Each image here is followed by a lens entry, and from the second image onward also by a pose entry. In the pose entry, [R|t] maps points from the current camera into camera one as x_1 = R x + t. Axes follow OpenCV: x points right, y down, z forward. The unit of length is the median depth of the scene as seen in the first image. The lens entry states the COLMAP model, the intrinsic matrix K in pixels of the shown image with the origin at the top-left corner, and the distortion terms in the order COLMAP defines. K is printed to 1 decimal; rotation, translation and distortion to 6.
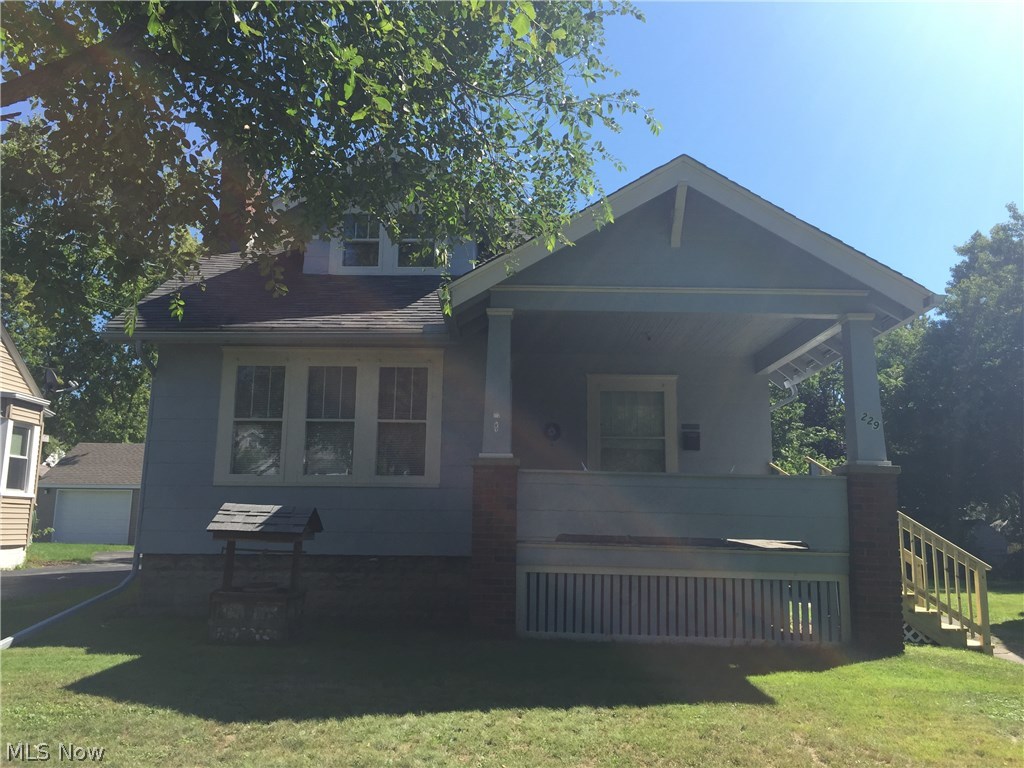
lens RADIAL K [[885.0, 0, 516.8], [0, 885.0, 382.5], [0, 0, 1]] dist [0.076871, -0.098098]
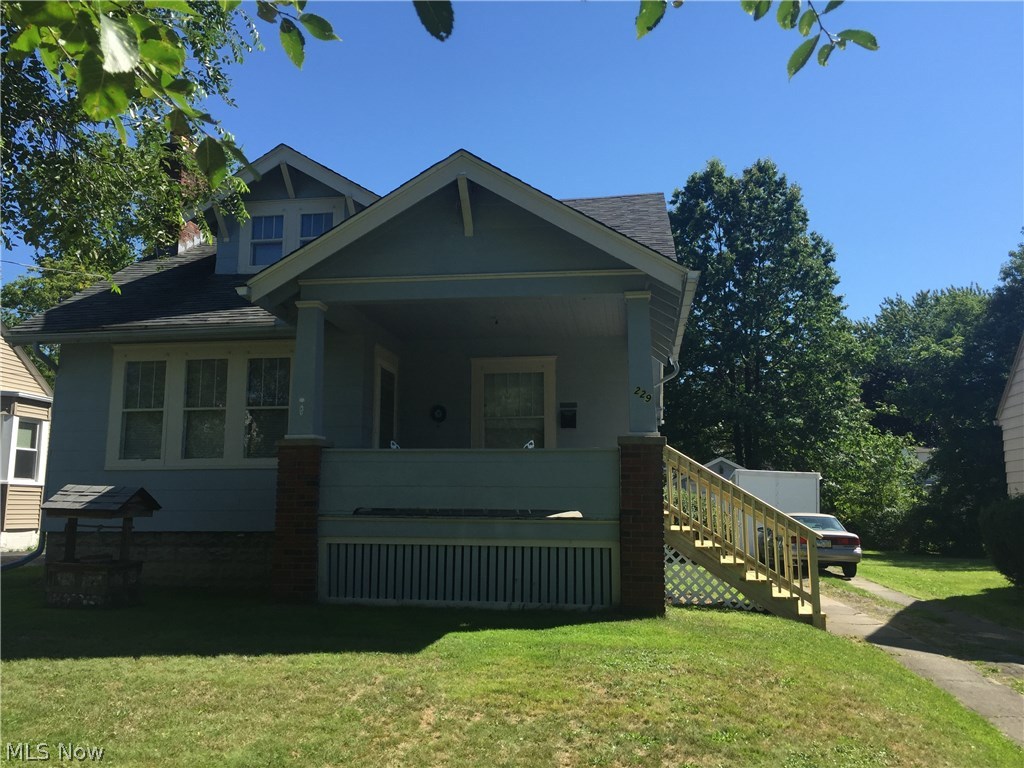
lens RADIAL K [[885.0, 0, 508.7], [0, 885.0, 376.7], [0, 0, 1]] dist [0.076871, -0.098098]
pose [[0.990810, -0.031815, -0.131464, 0.319215], [0.033104, 0.999423, 0.007631, 0.007502], [0.131146, -0.011913, 0.991292, -0.040180]]
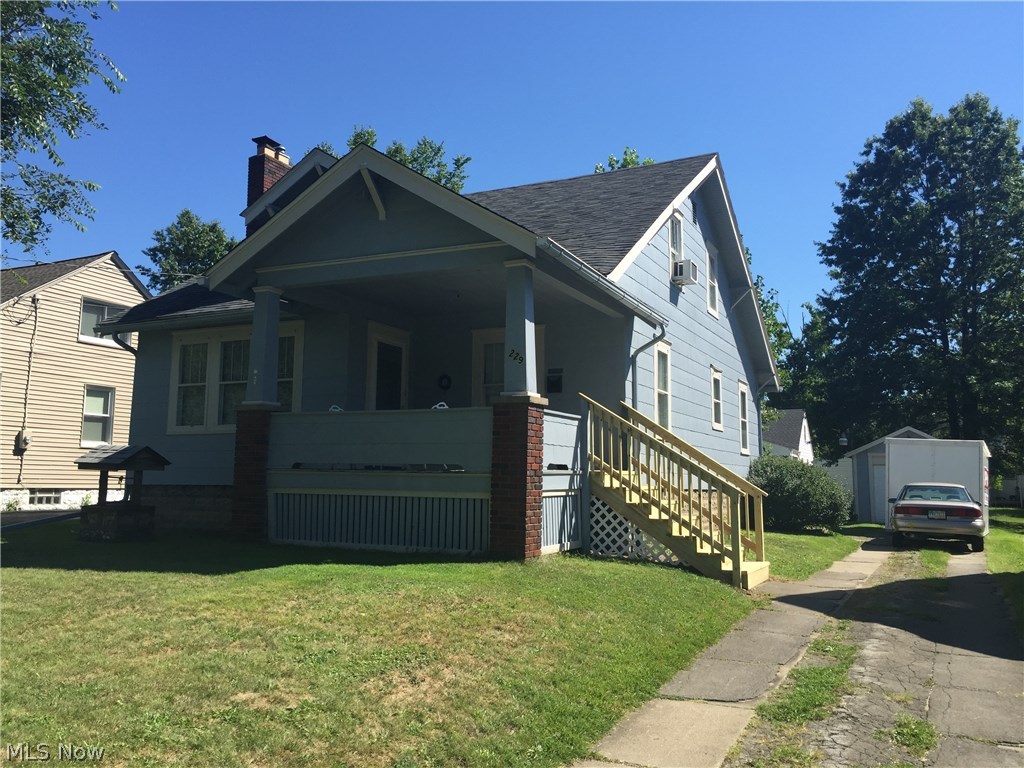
lens RADIAL K [[885.0, 0, 503.7], [0, 885.0, 377.1], [0, 0, 1]] dist [0.076871, -0.098098]
pose [[0.906822, -0.054392, -0.417989, 0.714130], [0.068448, 0.997480, 0.018696, 0.039354], [0.415919, -0.045564, 0.908260, -0.010982]]
